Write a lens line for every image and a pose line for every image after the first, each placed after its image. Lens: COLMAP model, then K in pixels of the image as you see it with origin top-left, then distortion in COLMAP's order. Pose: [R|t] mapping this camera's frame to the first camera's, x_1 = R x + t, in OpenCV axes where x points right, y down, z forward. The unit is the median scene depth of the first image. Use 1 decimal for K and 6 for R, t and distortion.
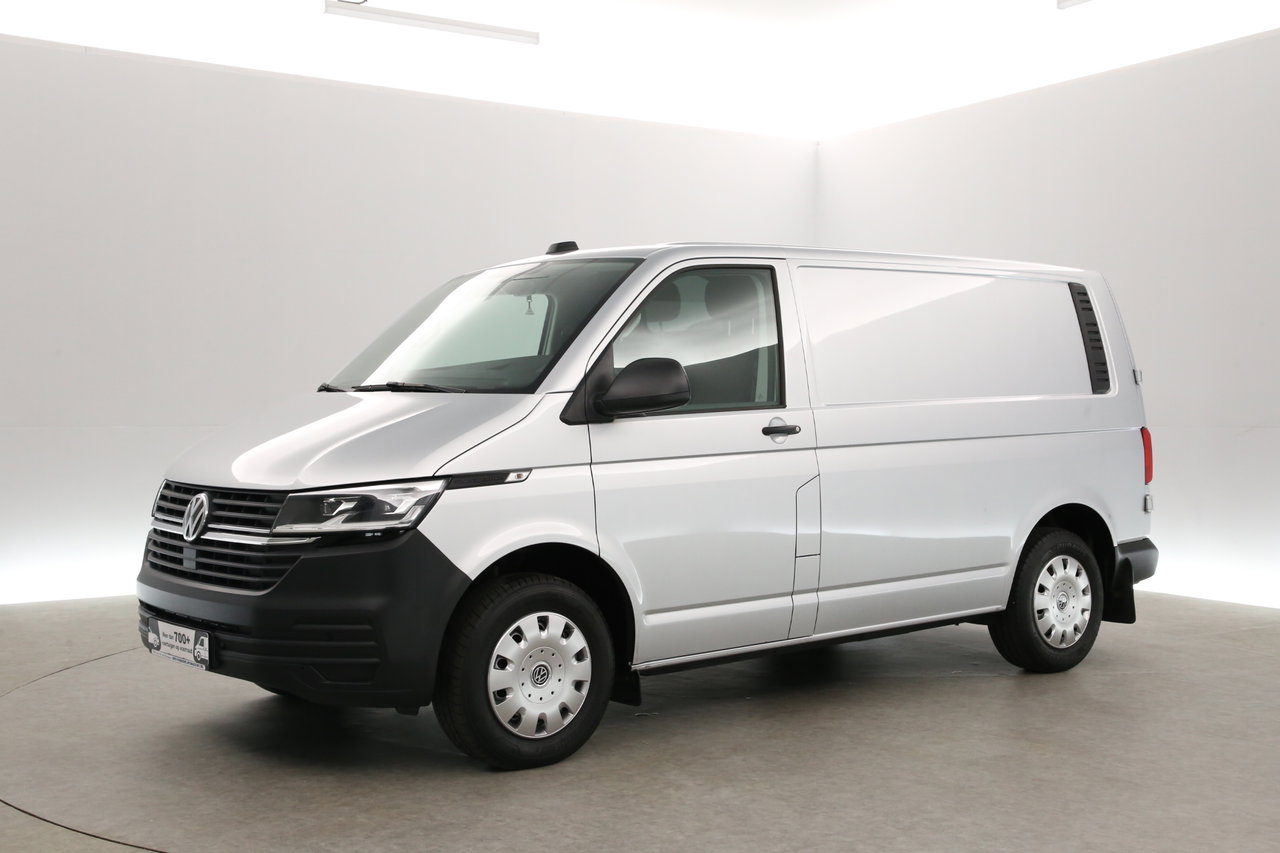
lens RADIAL K [[1716.0, 0, 640.0], [0, 1716.0, 426.5], [0, 0, 1]] dist [0.307279, 0.033302]
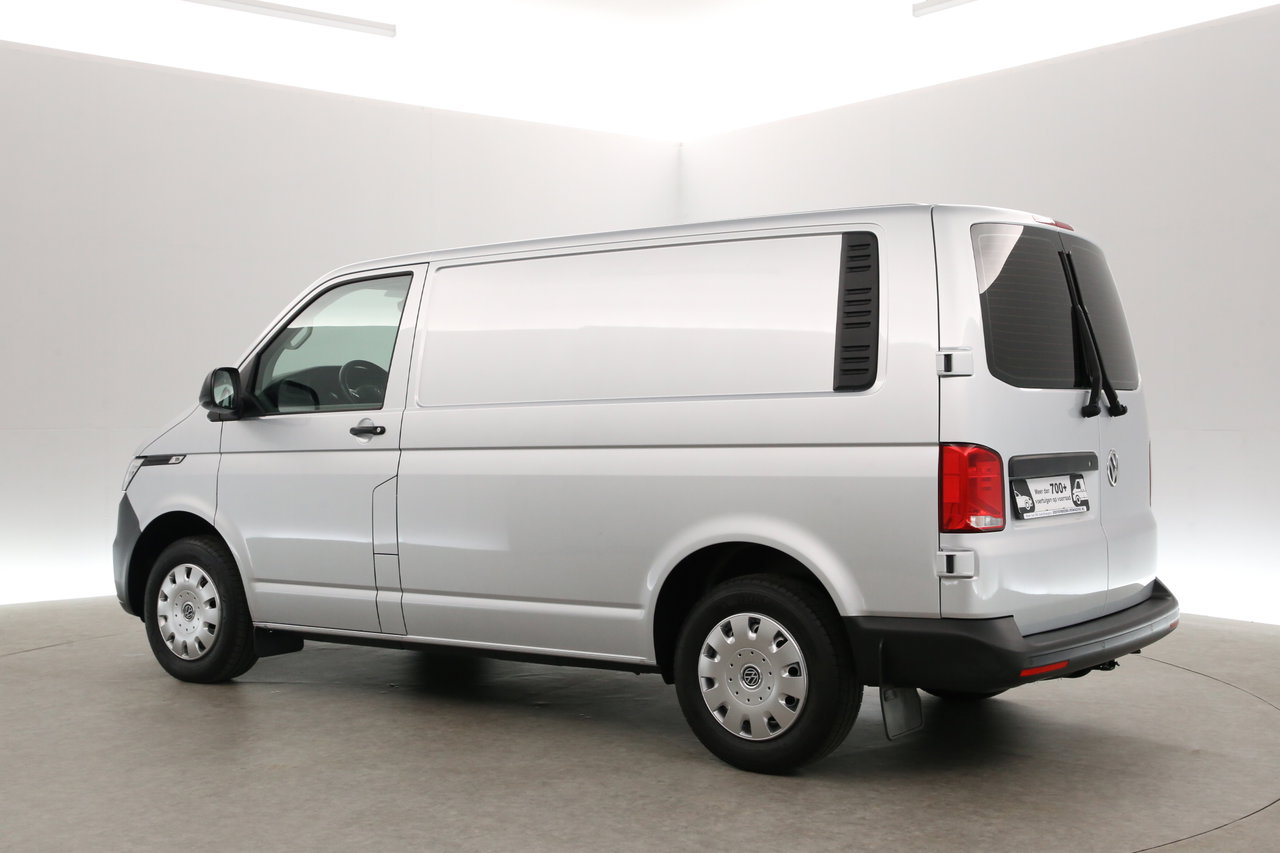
lens RADIAL K [[1716.0, 0, 640.0], [0, 1716.0, 426.5], [0, 0, 1]] dist [0.307279, 0.033302]
pose [[0.104088, 0.021797, -0.994329, 1.152624], [-0.002356, 0.999762, 0.021670, -0.023645], [0.994565, 0.000087, 0.104115, 1.063824]]
